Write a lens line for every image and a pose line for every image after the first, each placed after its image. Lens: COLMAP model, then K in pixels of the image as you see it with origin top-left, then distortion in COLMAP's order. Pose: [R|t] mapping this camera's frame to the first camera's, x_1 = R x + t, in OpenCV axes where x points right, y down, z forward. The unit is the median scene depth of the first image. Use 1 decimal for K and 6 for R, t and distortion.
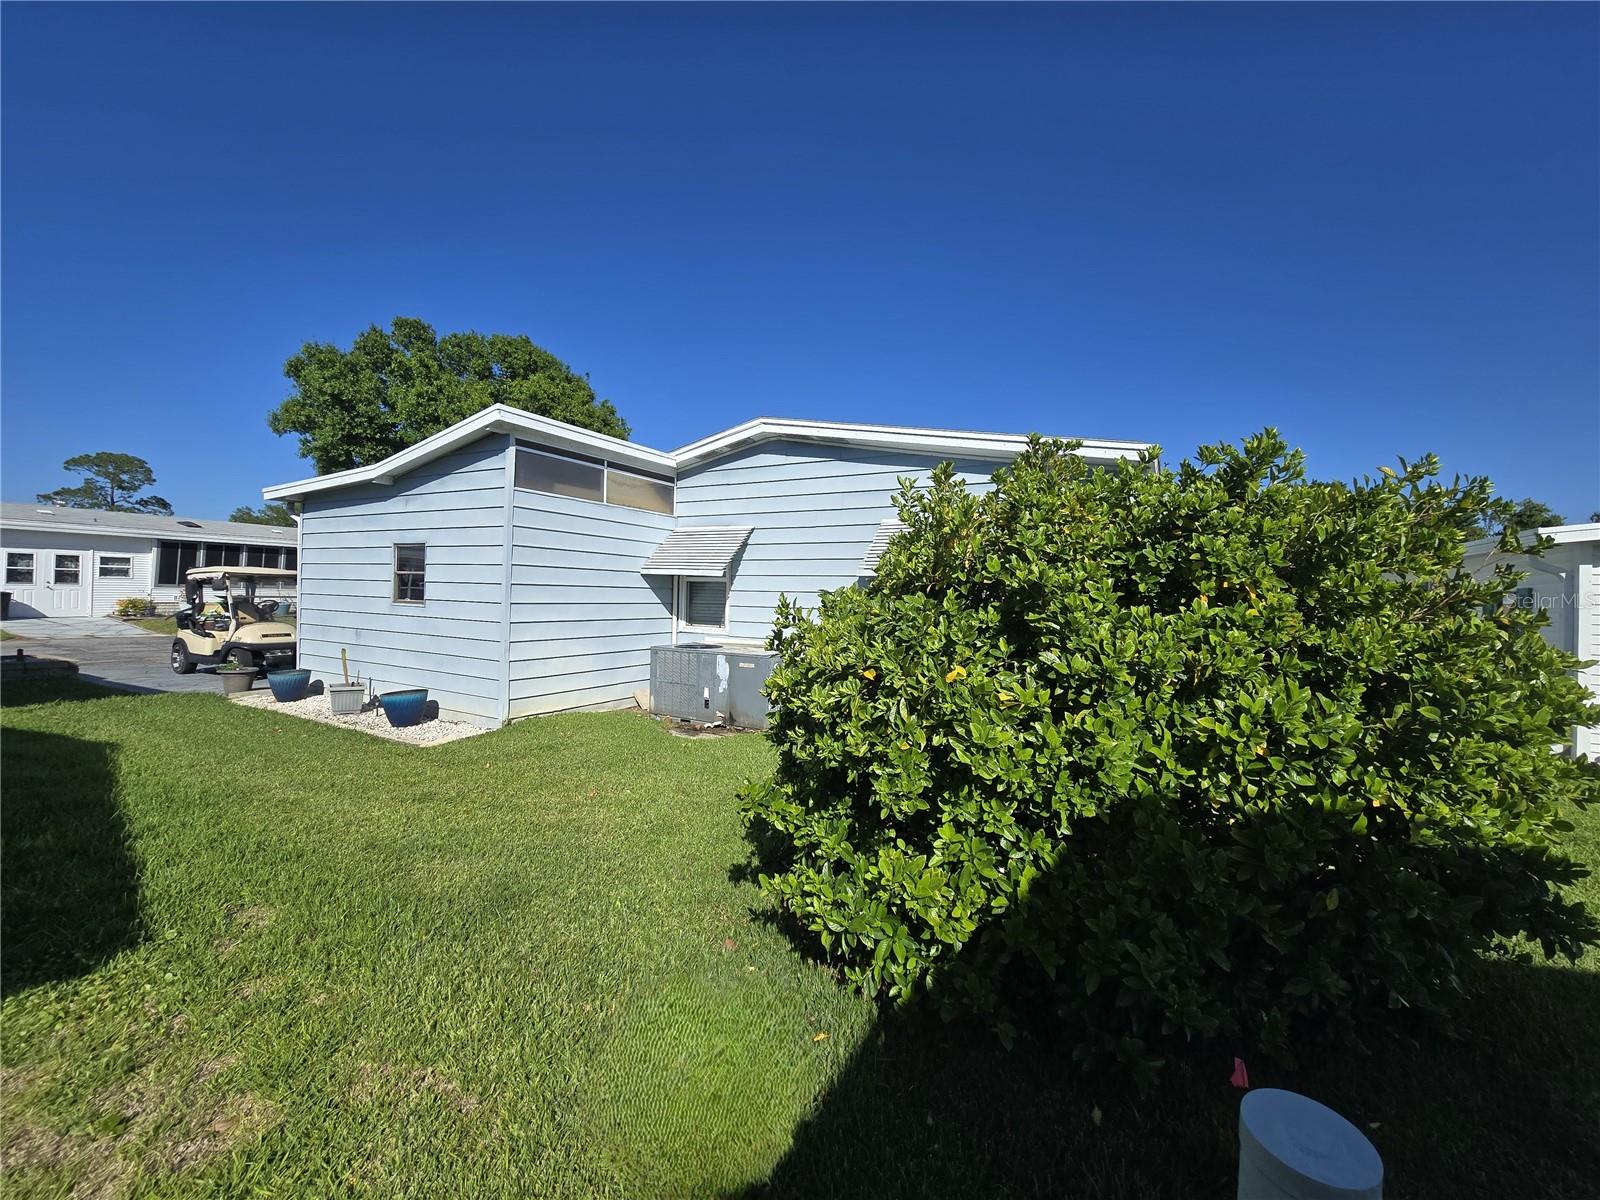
lens RADIAL K [[646.7, 0, 796.2], [0, 646.7, 600.0], [0, 0, 1]] dist [-0.000030, 0.000013]
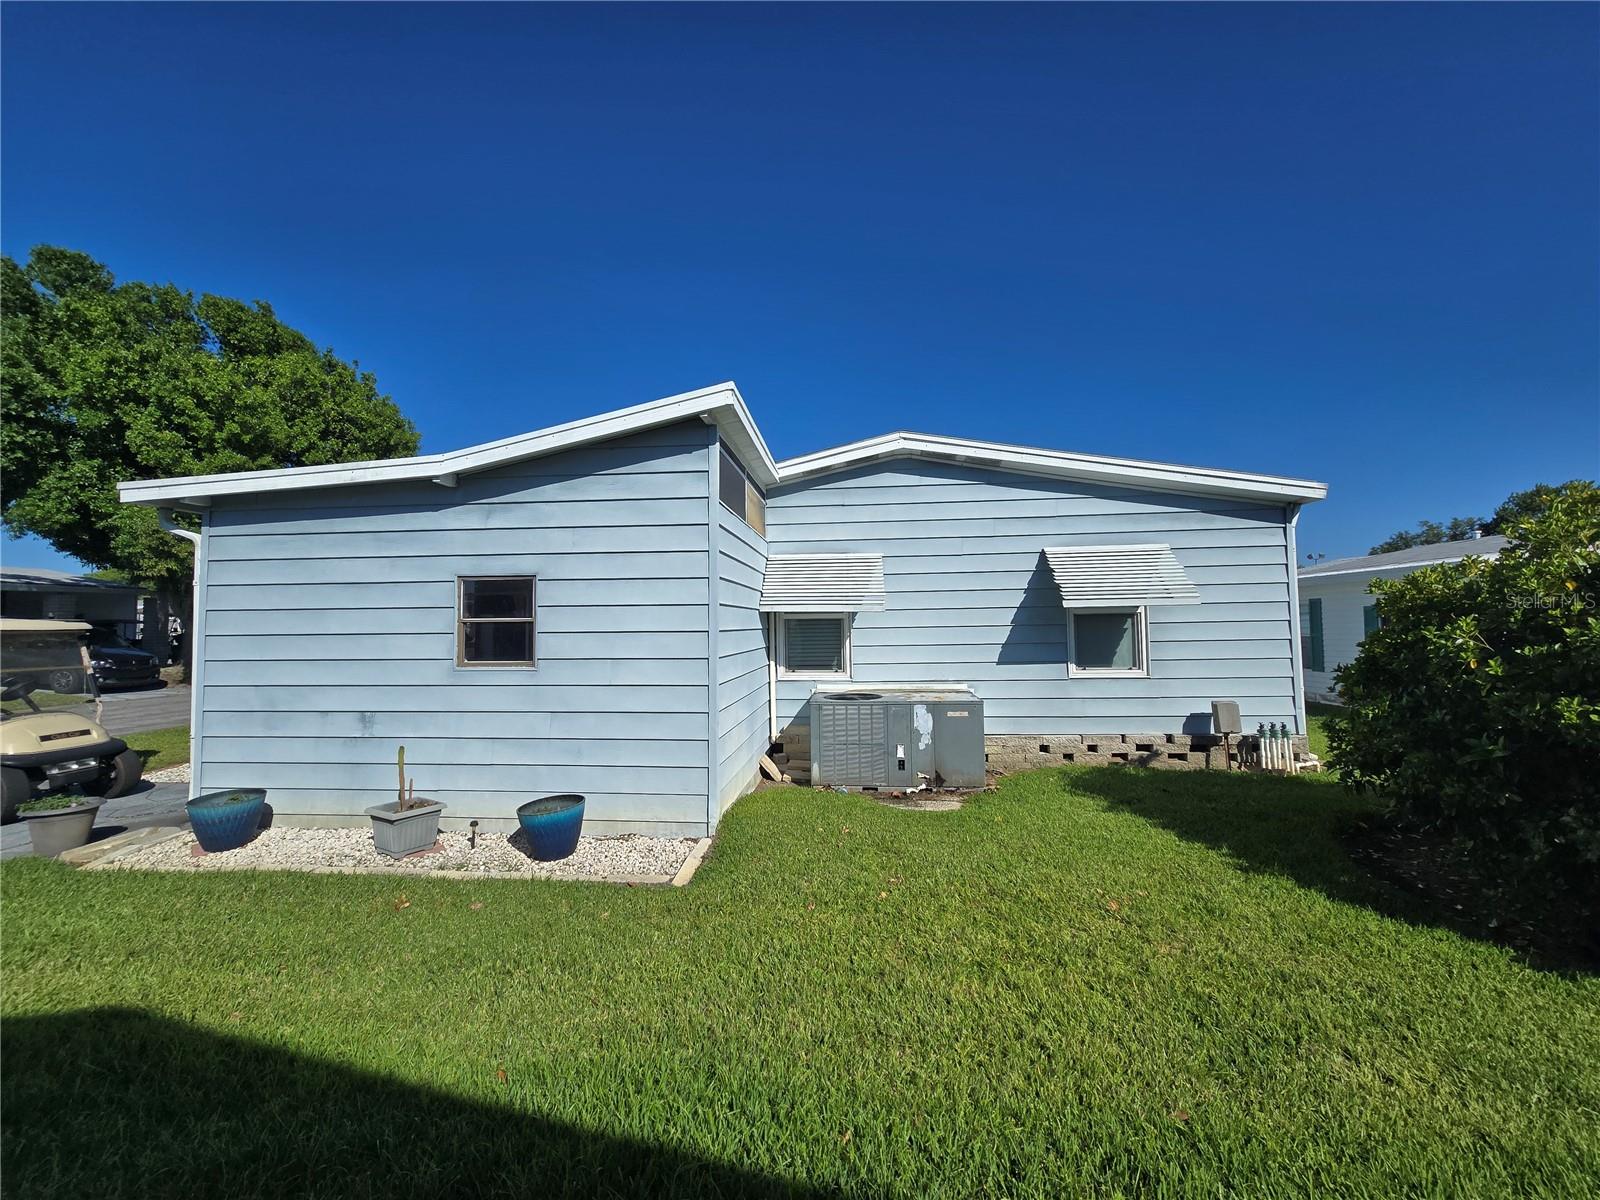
lens RADIAL K [[646.7, 0, 798.9], [0, 646.7, 599.1], [0, 0, 1]] dist [-0.000030, 0.000013]
pose [[0.917132, -0.020779, 0.398041, -0.513076], [0.038971, 0.998530, -0.037669, -0.023546], [-0.396673, 0.050060, 0.916594, 0.240071]]
